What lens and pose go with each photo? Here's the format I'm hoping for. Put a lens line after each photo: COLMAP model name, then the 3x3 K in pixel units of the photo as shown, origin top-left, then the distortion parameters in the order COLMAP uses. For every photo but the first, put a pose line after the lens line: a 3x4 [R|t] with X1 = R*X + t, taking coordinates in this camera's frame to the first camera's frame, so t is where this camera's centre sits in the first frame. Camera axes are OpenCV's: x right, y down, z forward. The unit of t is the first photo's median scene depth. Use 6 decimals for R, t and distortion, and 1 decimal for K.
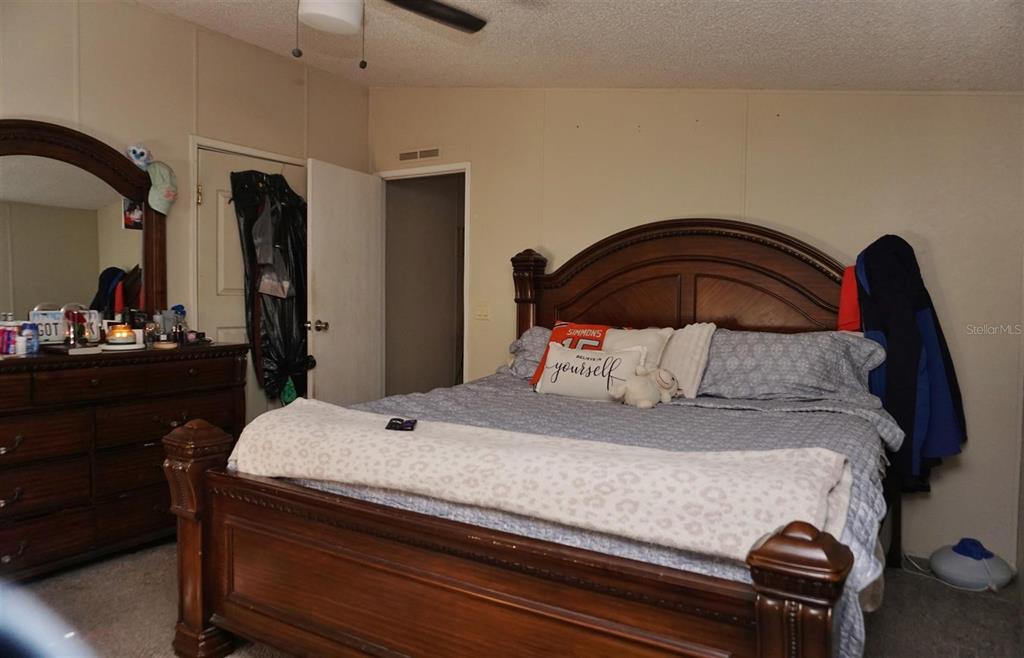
lens RADIAL K [[682.4, 0, 511.5], [0, 682.4, 327.2], [0, 0, 1]] dist [-0.004683, -0.000445]
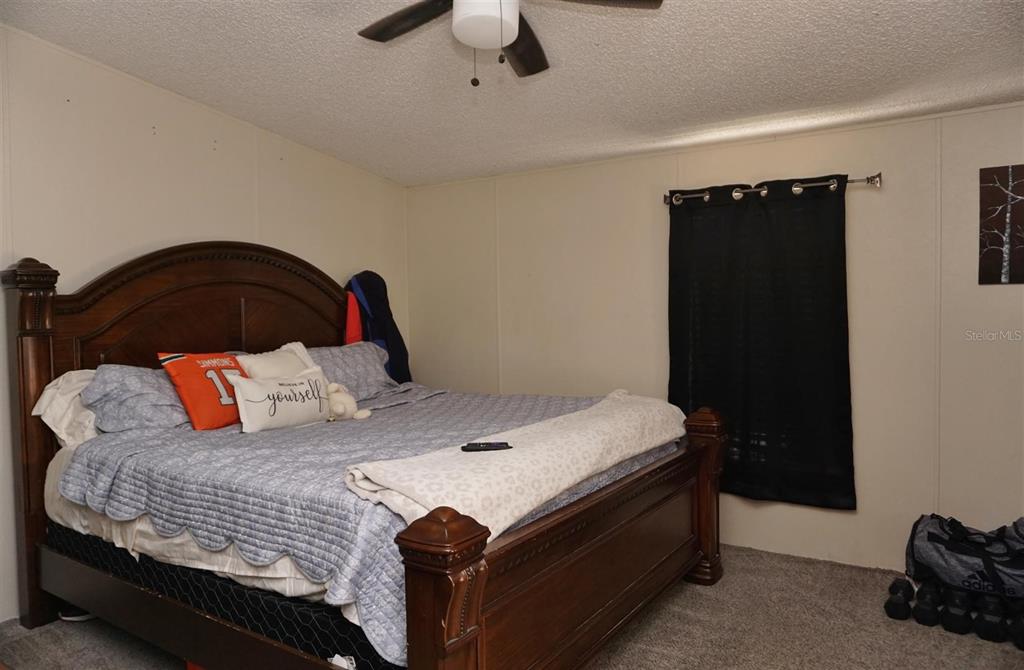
lens RADIAL K [[692.6, 0, 511.9], [0, 692.6, 334.4], [0, 0, 1]] dist [-0.000192, -0.000056]
pose [[0.038997, -0.047068, 0.998130, -0.809588], [0.072149, 0.996415, 0.044169, -0.043653], [-0.996631, 0.070292, 0.042253, 0.631762]]
